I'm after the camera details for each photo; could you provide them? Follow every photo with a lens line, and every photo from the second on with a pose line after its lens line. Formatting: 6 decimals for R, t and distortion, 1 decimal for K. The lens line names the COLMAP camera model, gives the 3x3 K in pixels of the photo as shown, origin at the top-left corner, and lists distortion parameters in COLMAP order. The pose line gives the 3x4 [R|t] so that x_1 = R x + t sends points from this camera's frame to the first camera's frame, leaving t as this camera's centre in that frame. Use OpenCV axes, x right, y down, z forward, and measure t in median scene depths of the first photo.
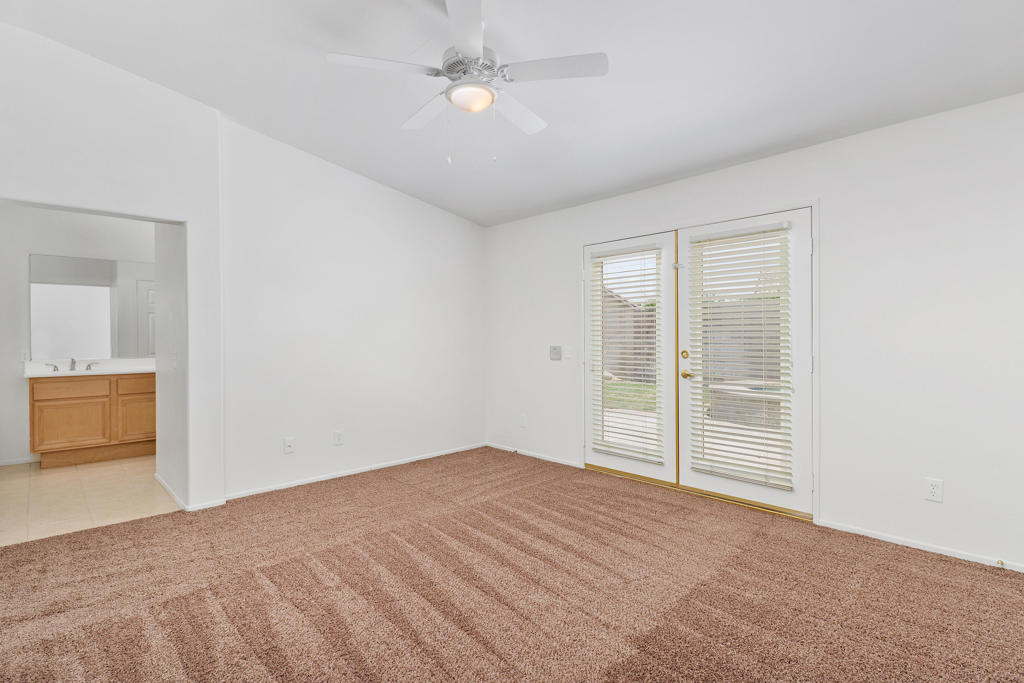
lens RADIAL K [[467.7, 0, 512.0], [0, 467.7, 342.5], [0, 0, 1]] dist [0.035418, -0.004061]
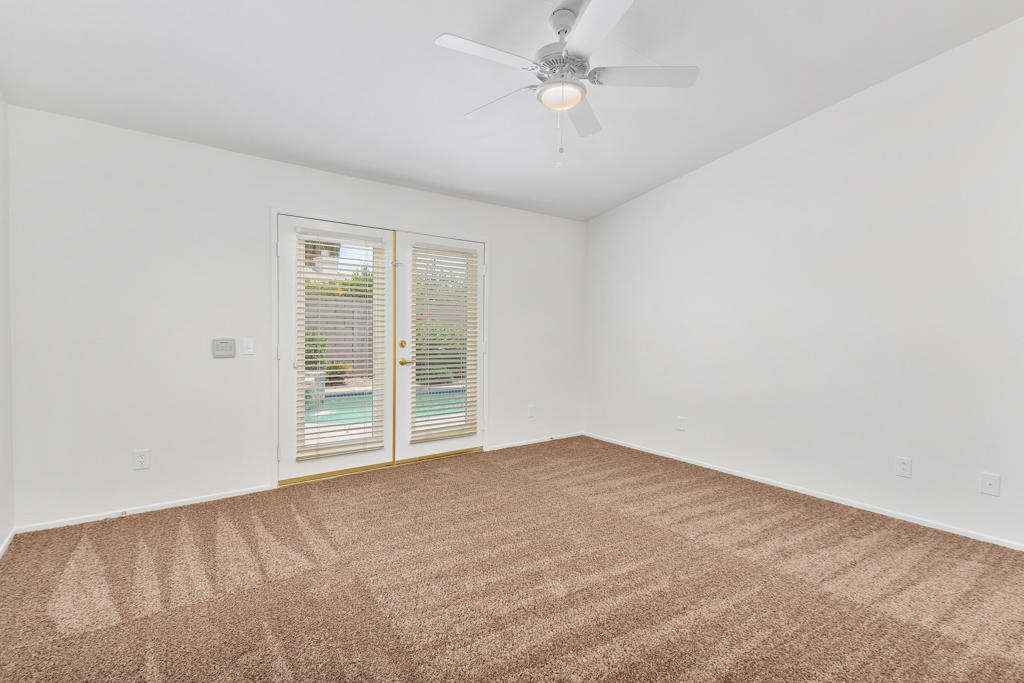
lens RADIAL K [[467.7, 0, 511.9], [0, 467.7, 340.8], [0, 0, 1]] dist [0.035418, -0.004061]
pose [[0.175717, -0.029770, 0.983991, -0.661384], [-0.009615, 0.999443, 0.031954, -0.020147], [-0.984394, -0.015076, 0.175332, 0.525804]]
